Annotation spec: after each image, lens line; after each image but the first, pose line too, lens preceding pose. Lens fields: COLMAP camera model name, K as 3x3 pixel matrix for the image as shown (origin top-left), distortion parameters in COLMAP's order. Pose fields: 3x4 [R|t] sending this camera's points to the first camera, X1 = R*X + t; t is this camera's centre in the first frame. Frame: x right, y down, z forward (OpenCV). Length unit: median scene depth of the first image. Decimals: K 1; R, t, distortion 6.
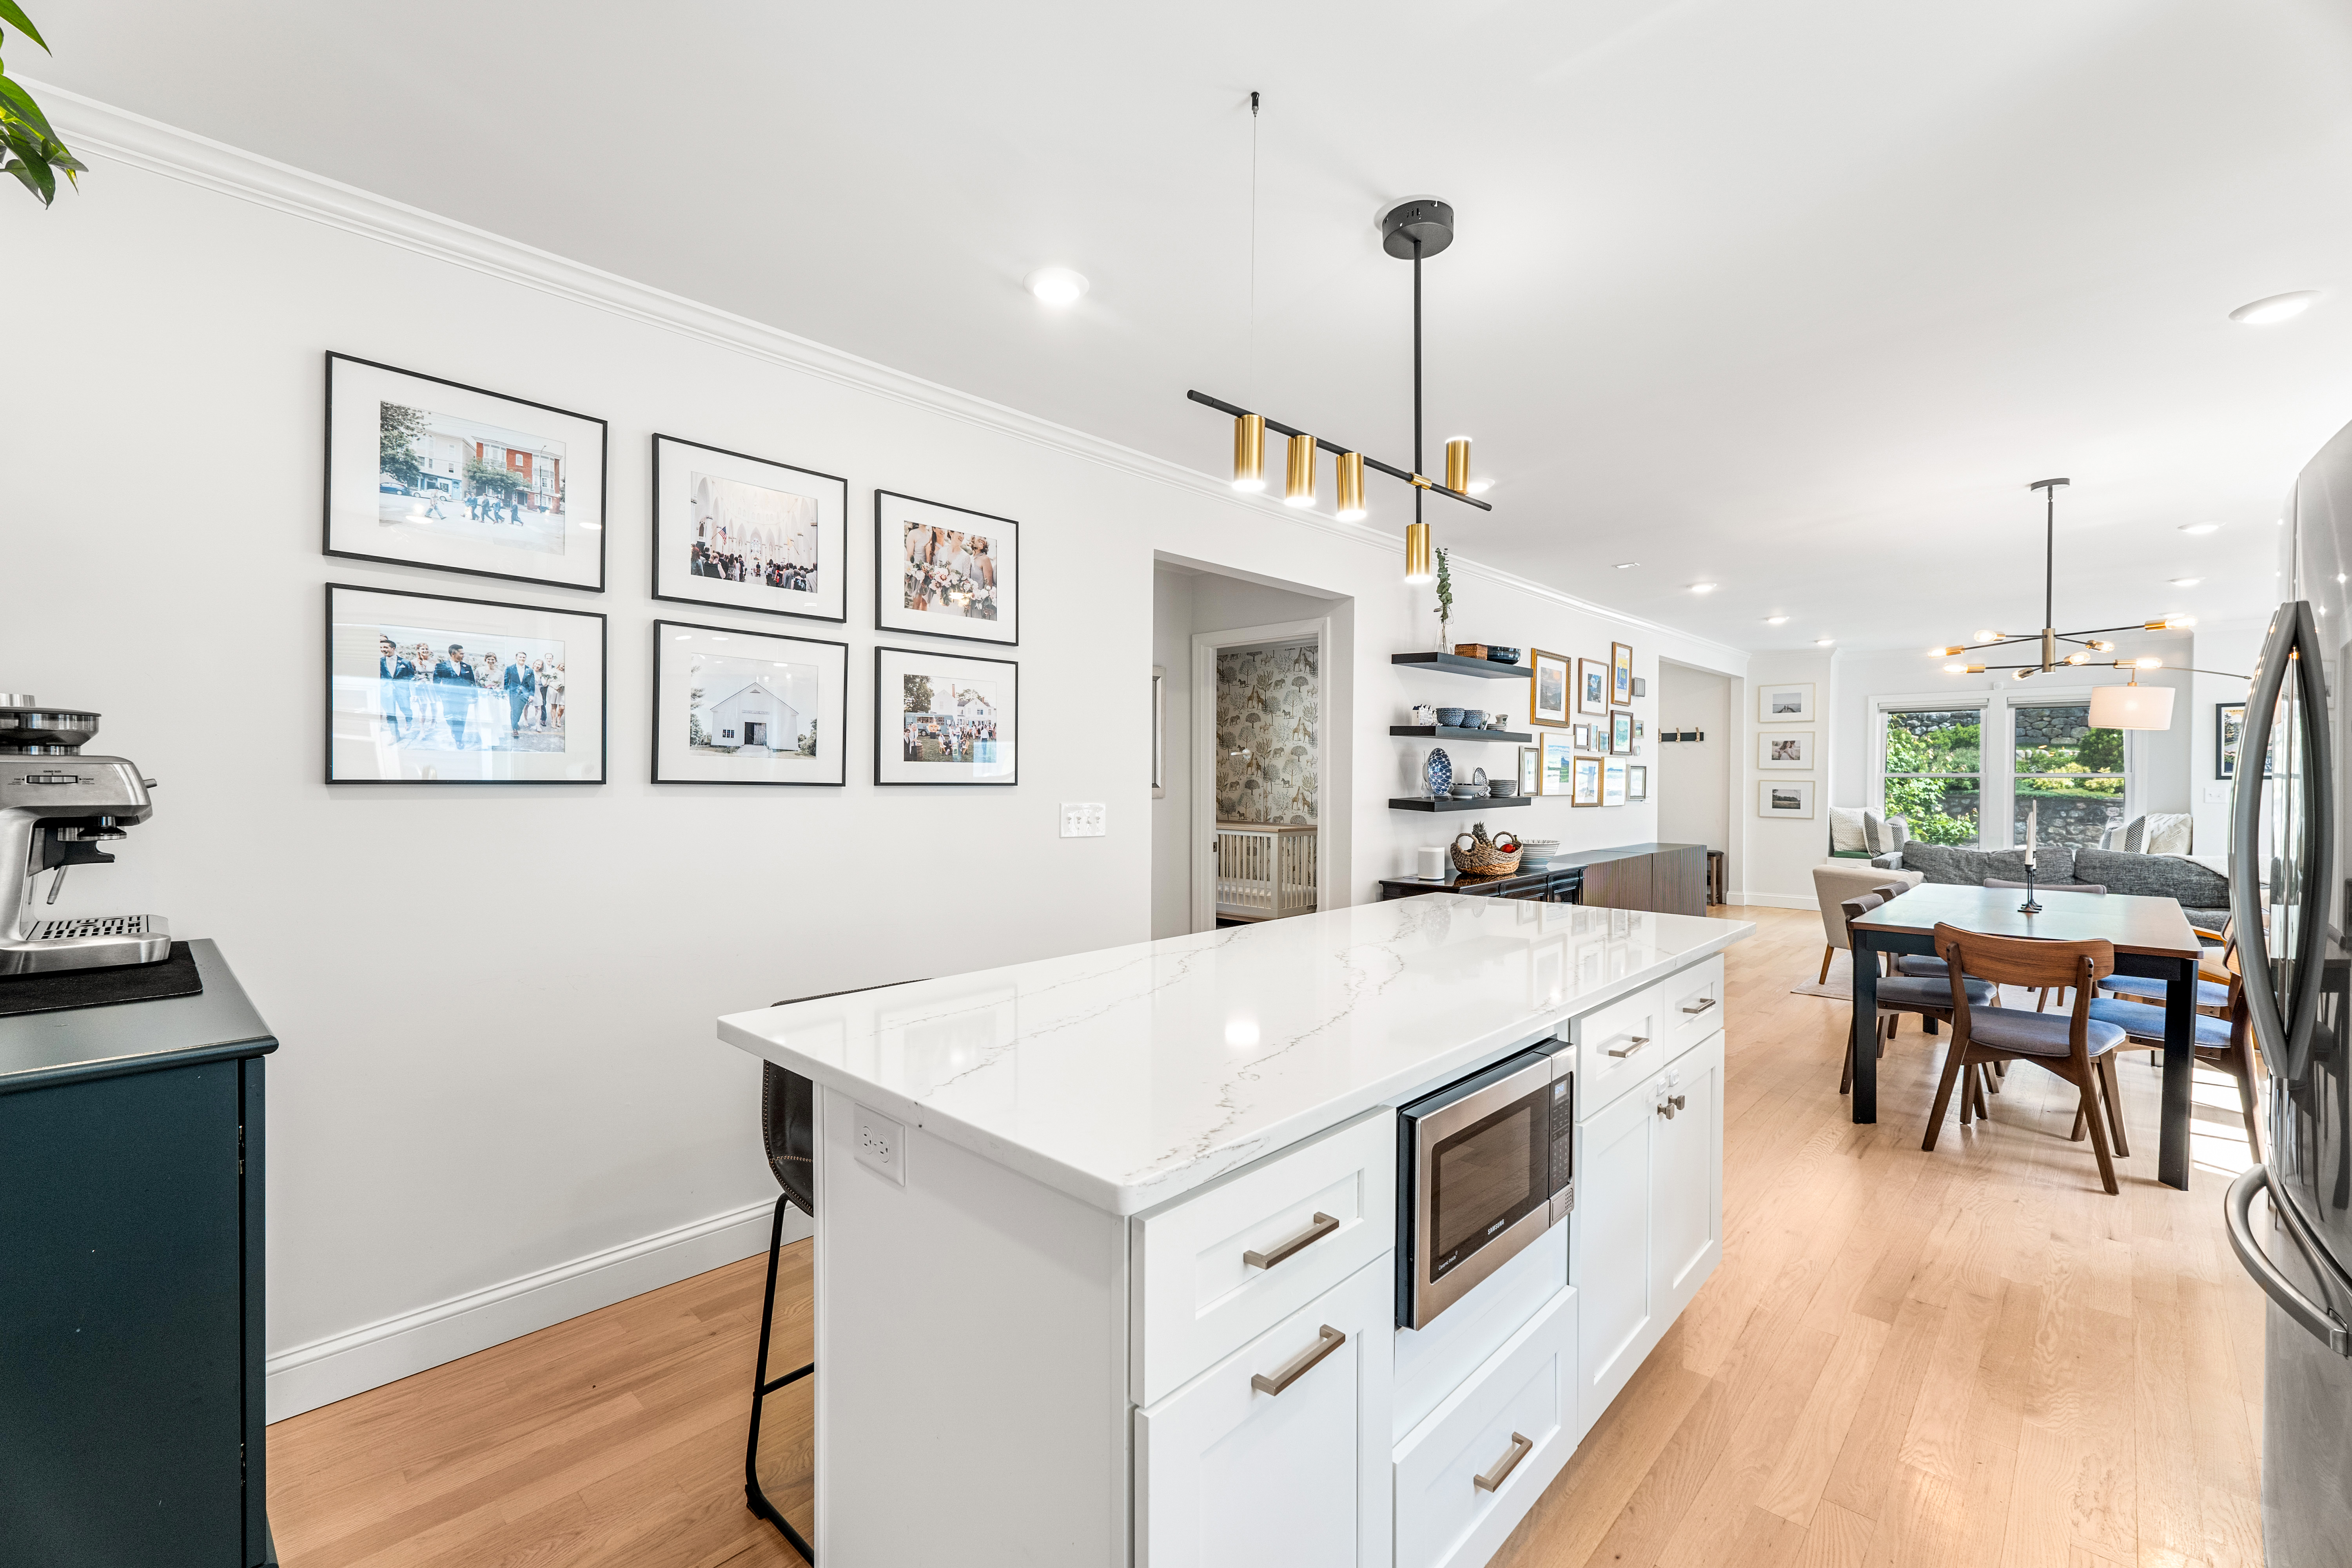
lens RADIAL K [[986.2, 0, 1171.7], [0, 986.2, 791.8], [0, 0, 1]] dist [0.006806, 0.000060]
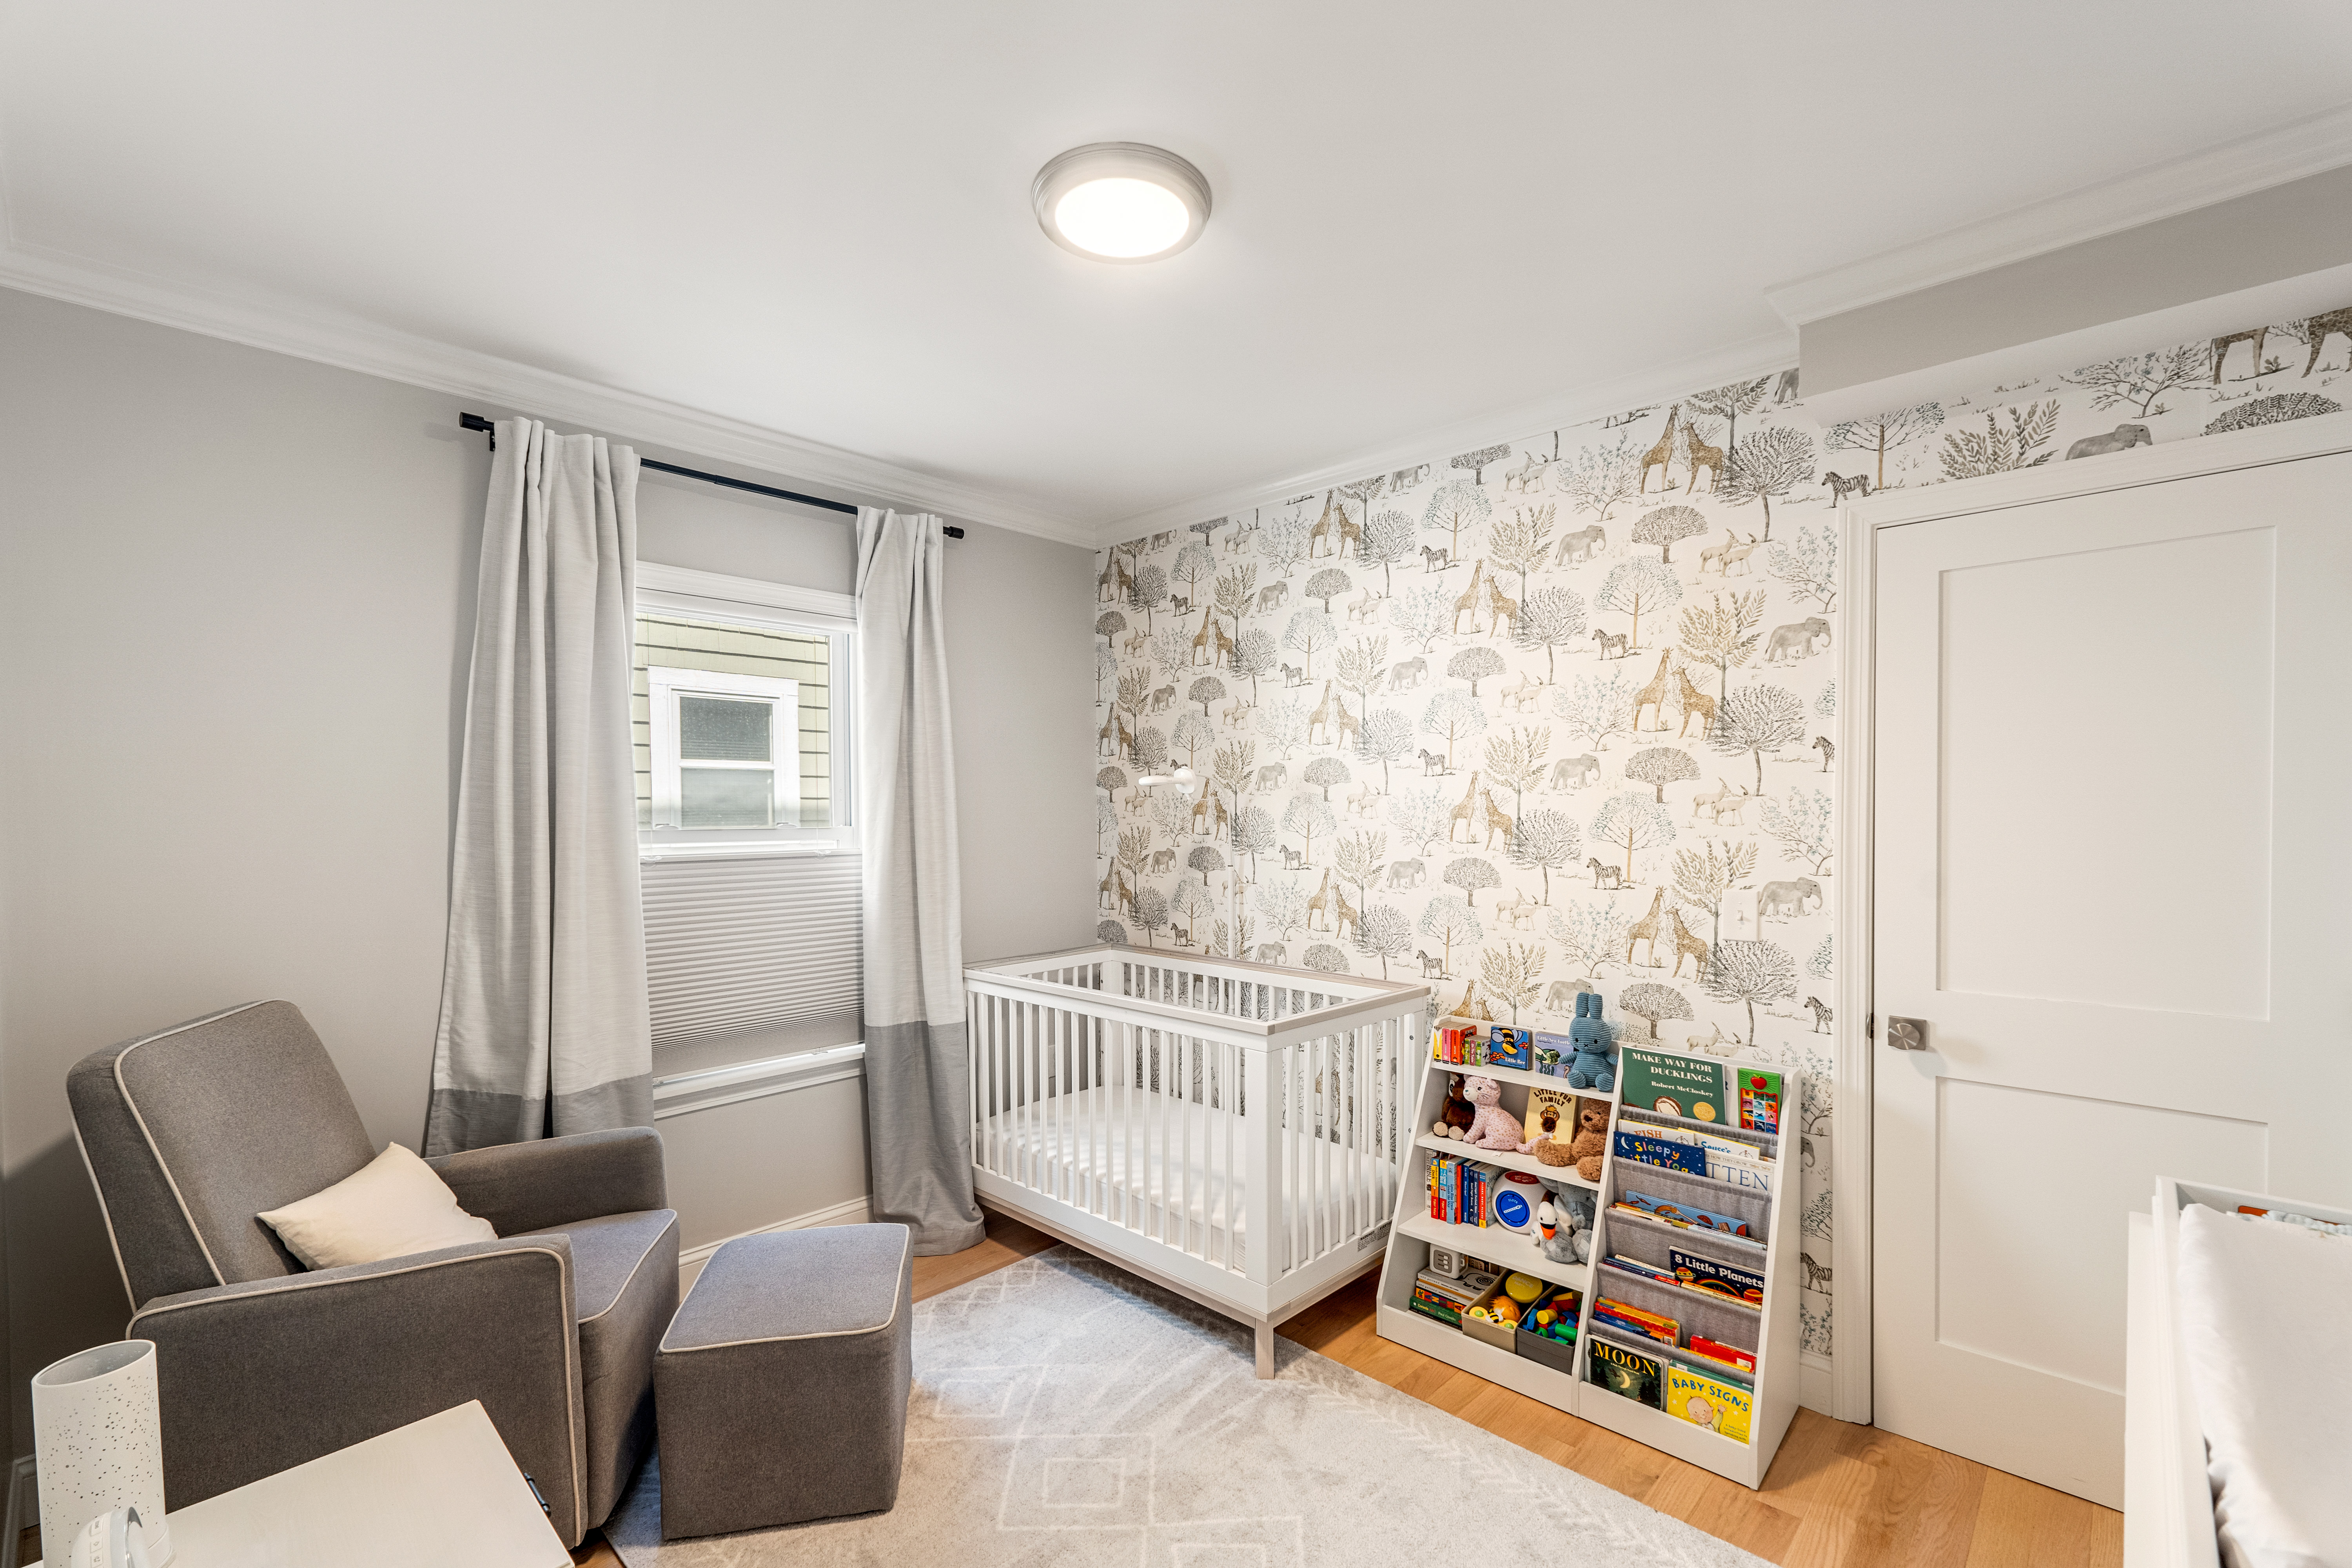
lens RADIAL K [[1002.0, 0, 1177.9], [0, 1002.0, 823.8], [0, 0, 1]] dist [0.000569, 0.000015]
pose [[0.999972, -0.006695, 0.003416, 0.113679], [0.006694, 0.999978, 0.000412, -0.035514], [-0.003419, -0.000389, 0.999994, 0.985302]]
